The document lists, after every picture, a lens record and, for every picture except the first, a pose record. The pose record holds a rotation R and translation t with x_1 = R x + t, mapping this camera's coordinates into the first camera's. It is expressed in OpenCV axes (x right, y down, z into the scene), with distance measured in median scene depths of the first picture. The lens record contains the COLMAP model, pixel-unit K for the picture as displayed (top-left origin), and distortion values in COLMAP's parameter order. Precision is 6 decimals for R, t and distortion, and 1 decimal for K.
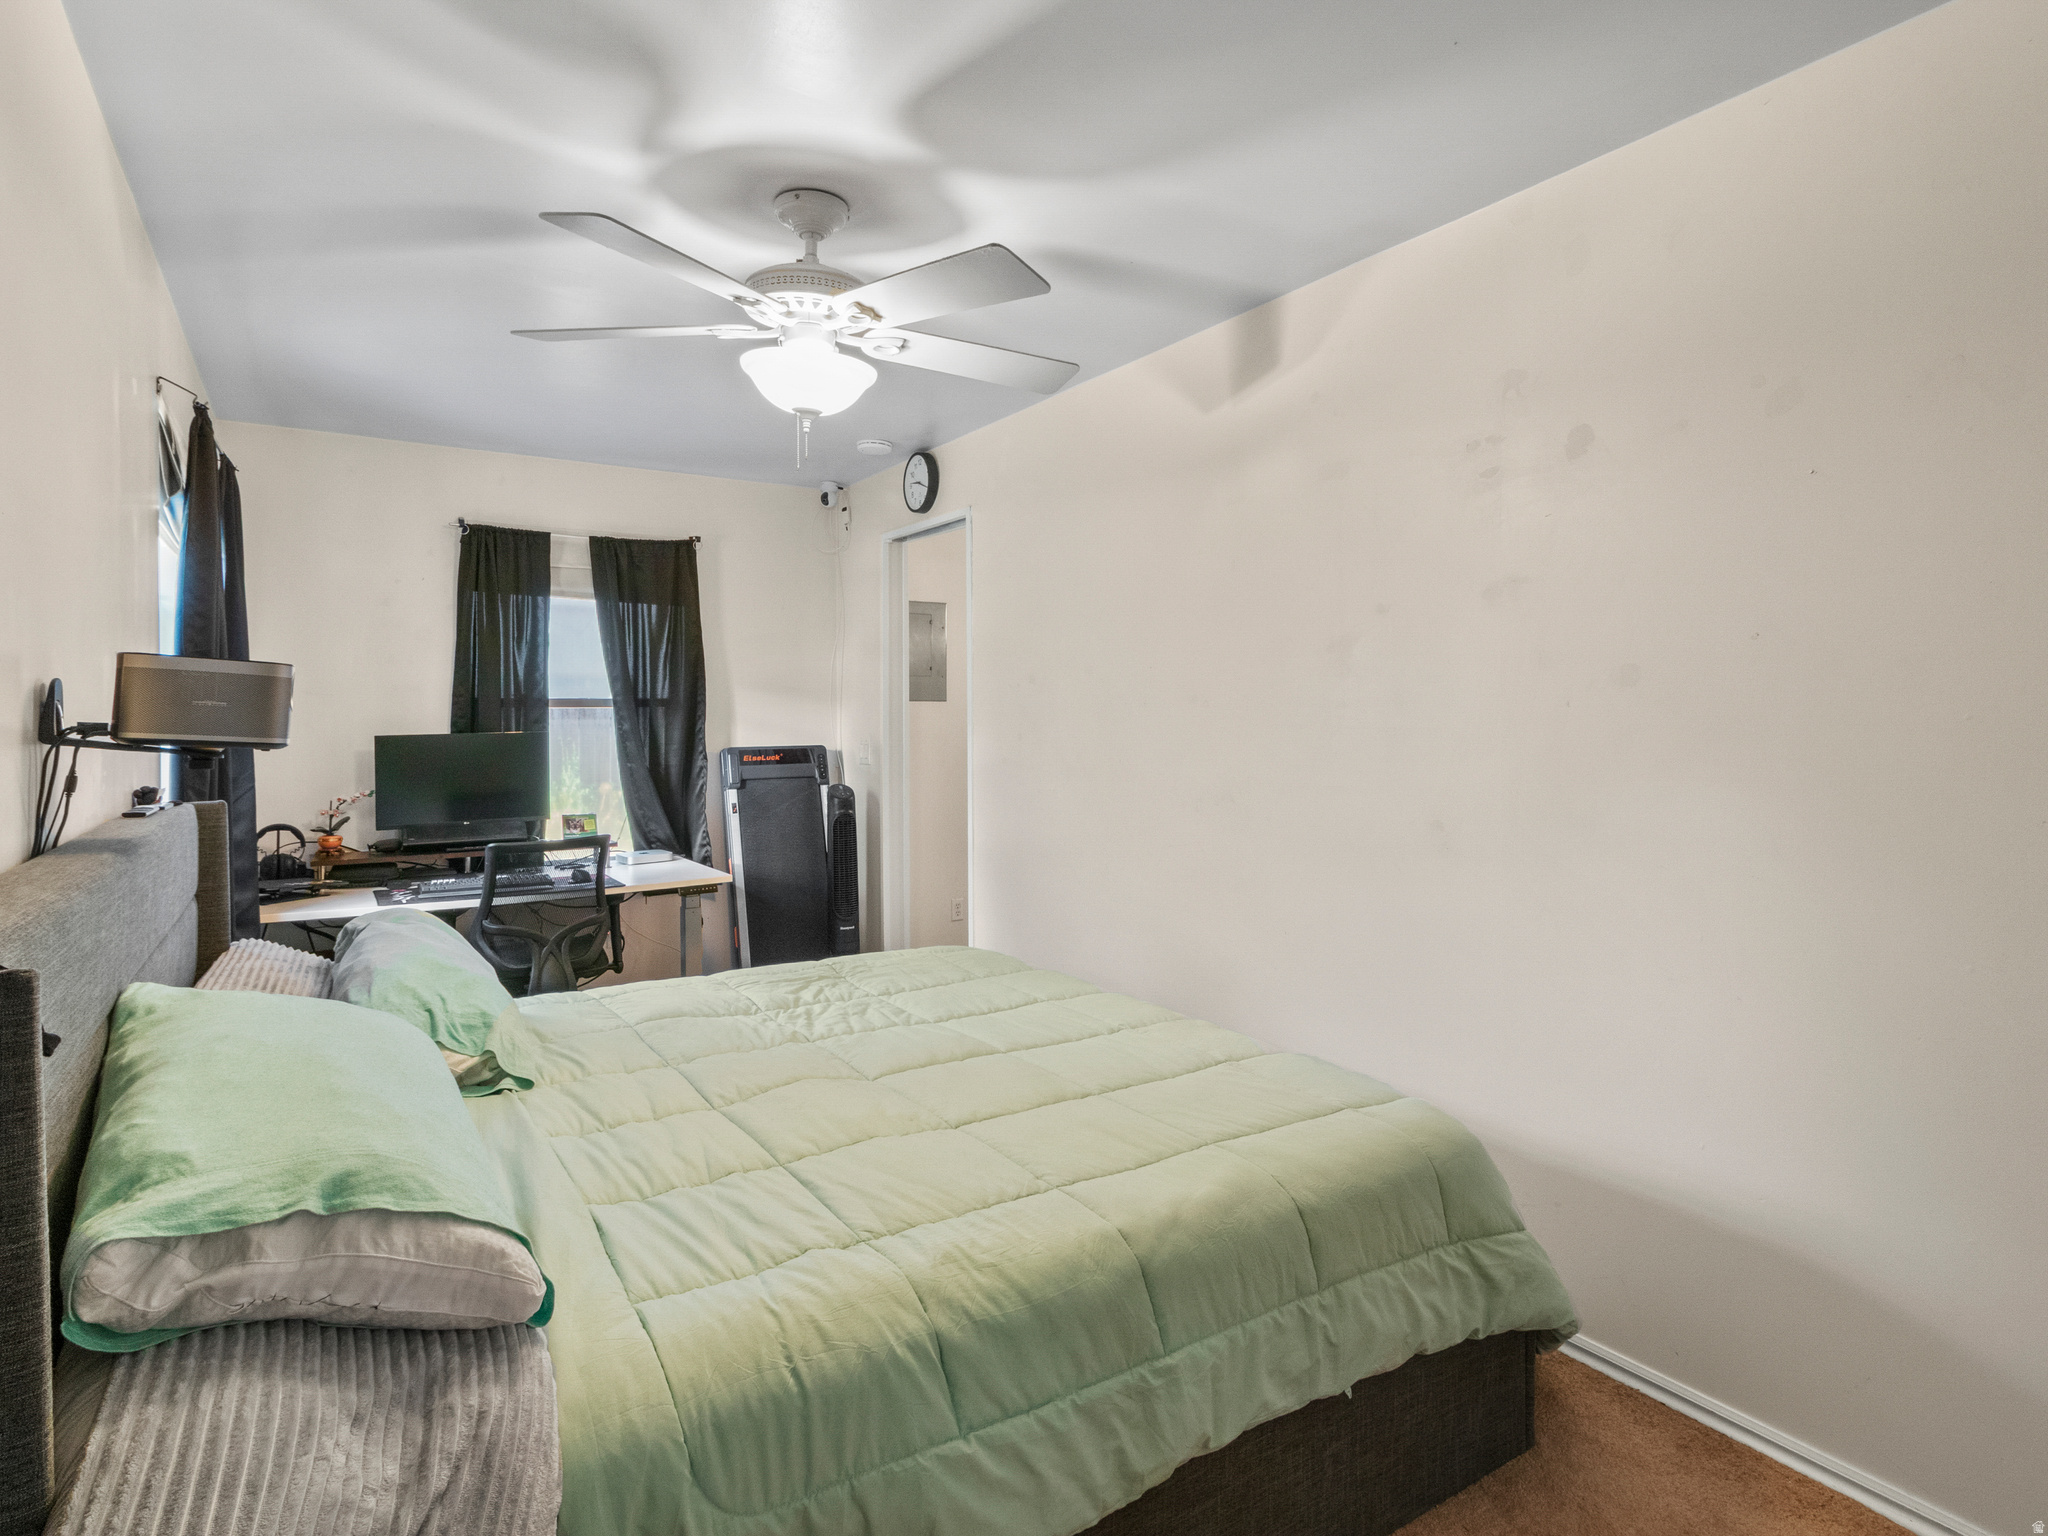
lens RADIAL K [[1090.2, 0, 1035.2], [0, 1090.2, 713.6], [0, 0, 1]] dist [0.003038, 0.000430]
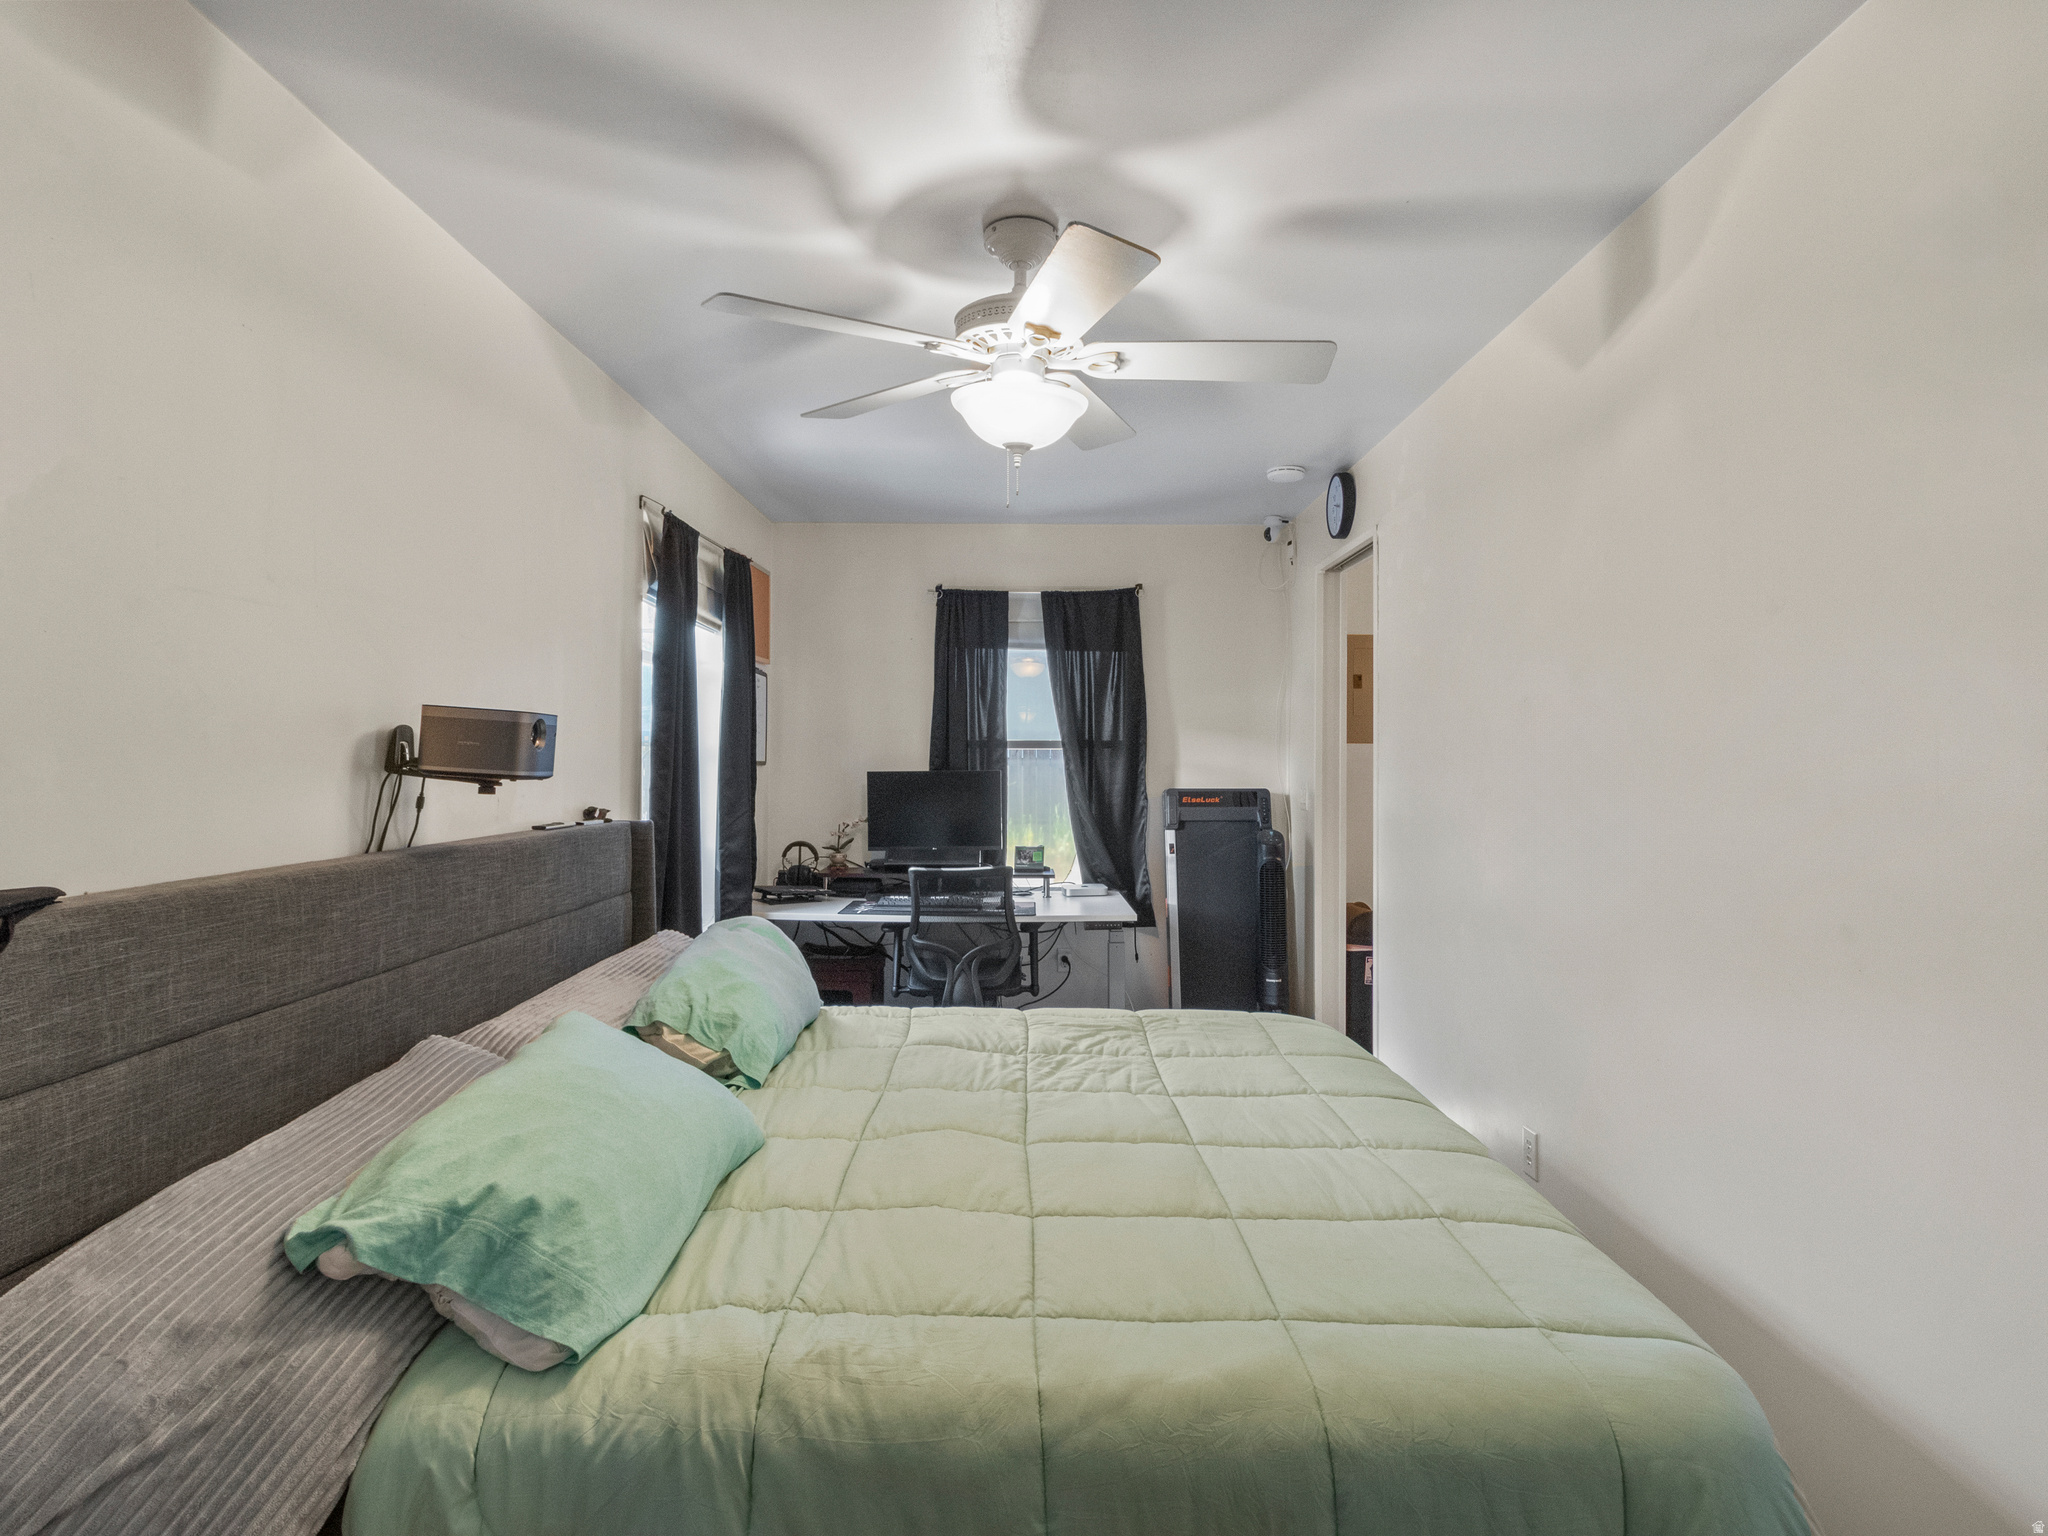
lens RADIAL K [[1062.3, 0, 1026.5], [0, 1062.3, 753.8], [0, 0, 1]] dist [0.001006, 0.000717]
pose [[0.837614, 0.005885, -0.546232, 0.177996], [-0.006723, 0.999977, 0.000464, -0.001168], [0.546222, 0.003283, 0.837634, 0.116072]]
